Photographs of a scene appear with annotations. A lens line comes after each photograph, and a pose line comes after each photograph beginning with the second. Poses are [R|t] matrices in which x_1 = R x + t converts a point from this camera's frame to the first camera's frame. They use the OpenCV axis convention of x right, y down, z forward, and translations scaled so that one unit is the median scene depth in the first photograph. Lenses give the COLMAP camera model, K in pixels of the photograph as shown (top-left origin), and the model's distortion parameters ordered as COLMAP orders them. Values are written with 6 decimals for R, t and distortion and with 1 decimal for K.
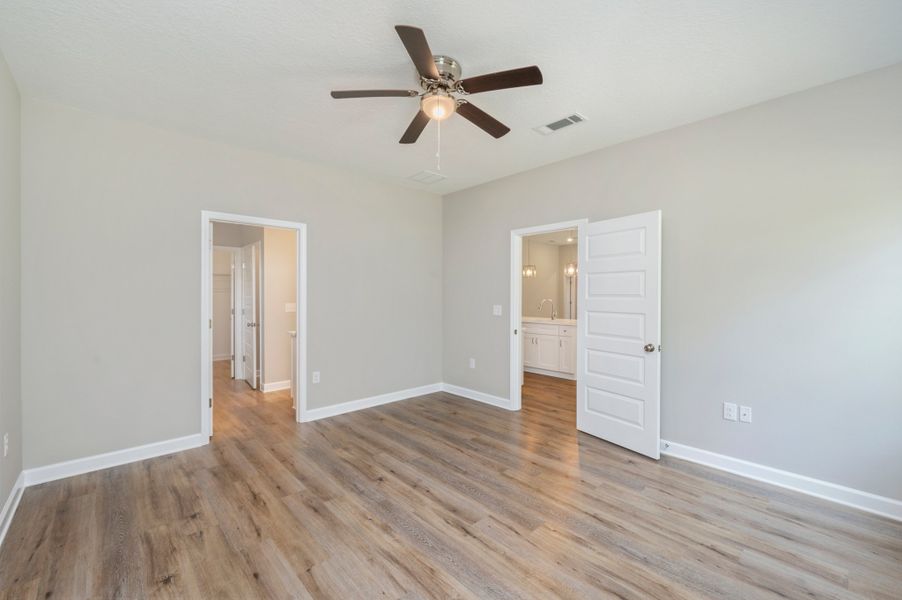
lens RADIAL K [[379.5, 0, 425.5], [0, 379.5, 299.4], [0, 0, 1]] dist [-0.001284, -0.000160]
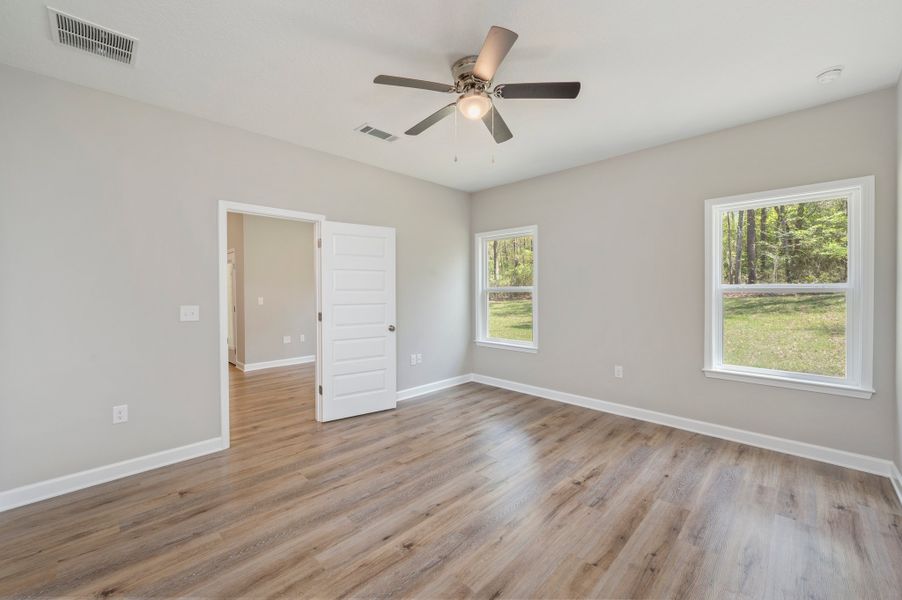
lens RADIAL K [[373.0, 0, 464.8], [0, 373.0, 291.3], [0, 0, 1]] dist [-0.001643, -0.000074]
pose [[-0.122335, -0.005460, 0.992474, -0.890688], [0.017484, 0.999818, 0.007656, -0.011097], [-0.992335, 0.018289, -0.122217, 1.045555]]
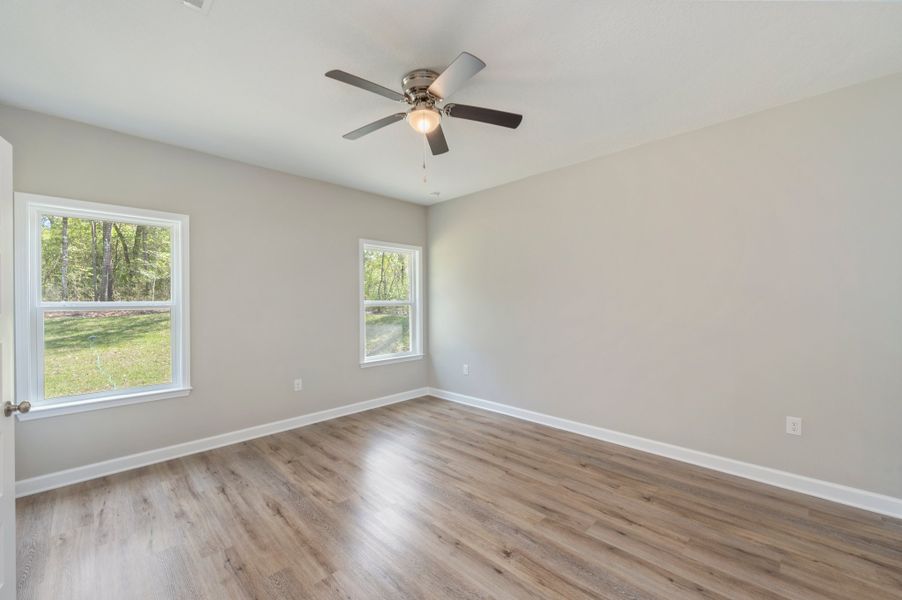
lens RADIAL K [[359.0, 0, 451.0], [0, 359.0, 300.0], [0, 0, 1]] dist [-0.002680, -0.000360]
pose [[-0.993739, 0.008123, -0.111434, 0.066604], [0.007415, 0.999950, 0.006766, -0.020602], [0.111484, 0.005897, -0.993749, 1.798310]]
